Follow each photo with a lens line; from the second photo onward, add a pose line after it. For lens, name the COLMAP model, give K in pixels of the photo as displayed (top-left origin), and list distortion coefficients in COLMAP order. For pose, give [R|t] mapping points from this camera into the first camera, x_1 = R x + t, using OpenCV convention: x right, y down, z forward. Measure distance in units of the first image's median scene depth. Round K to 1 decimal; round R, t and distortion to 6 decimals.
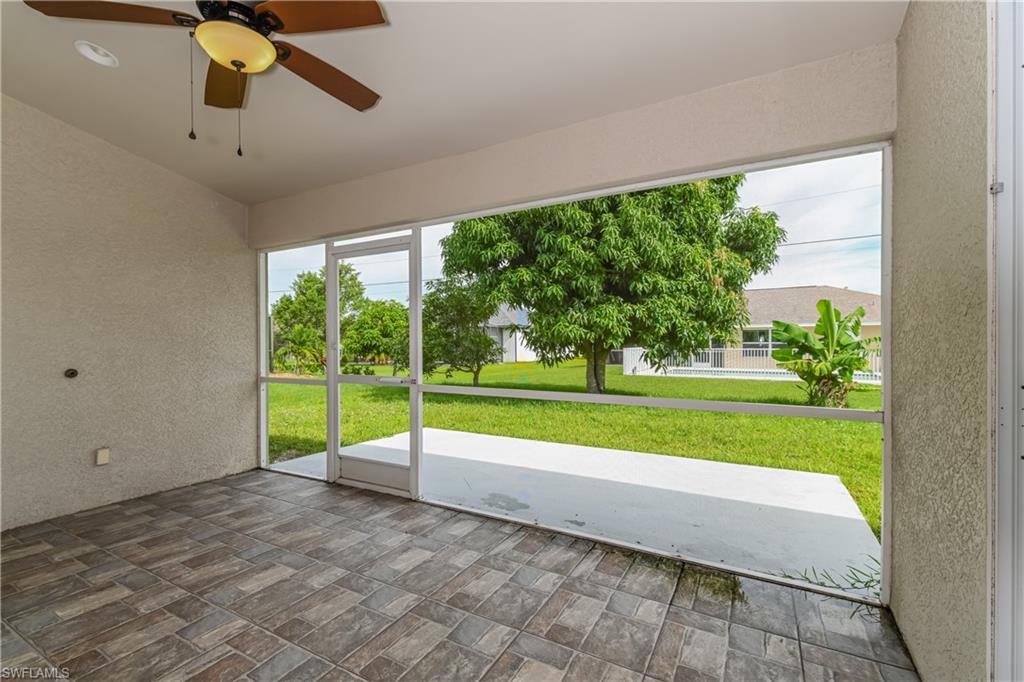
lens RADIAL K [[441.4, 0, 518.0], [0, 441.4, 344.1], [0, 0, 1]] dist [0.014125, -0.001380]
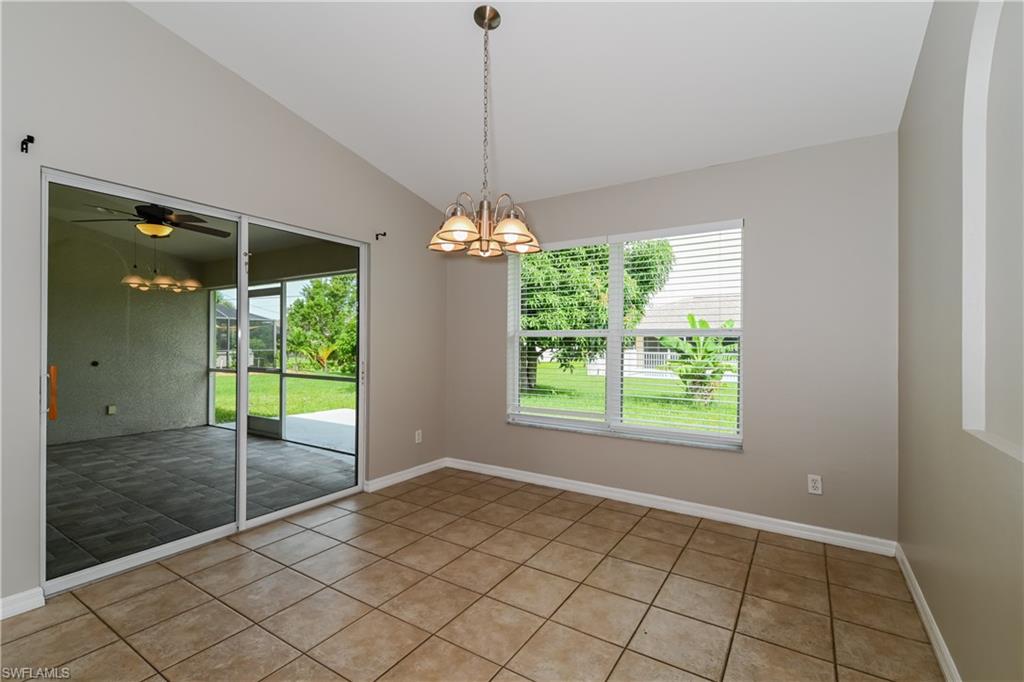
lens RADIAL K [[441.4, 0, 508.3], [0, 441.4, 343.1], [0, 0, 1]] dist [0.014125, -0.001380]
pose [[0.997418, 0.008367, -0.071325, 0.612036], [-0.008605, 0.999958, -0.003027, -0.021934], [0.071296, 0.003633, 0.997449, -0.528075]]
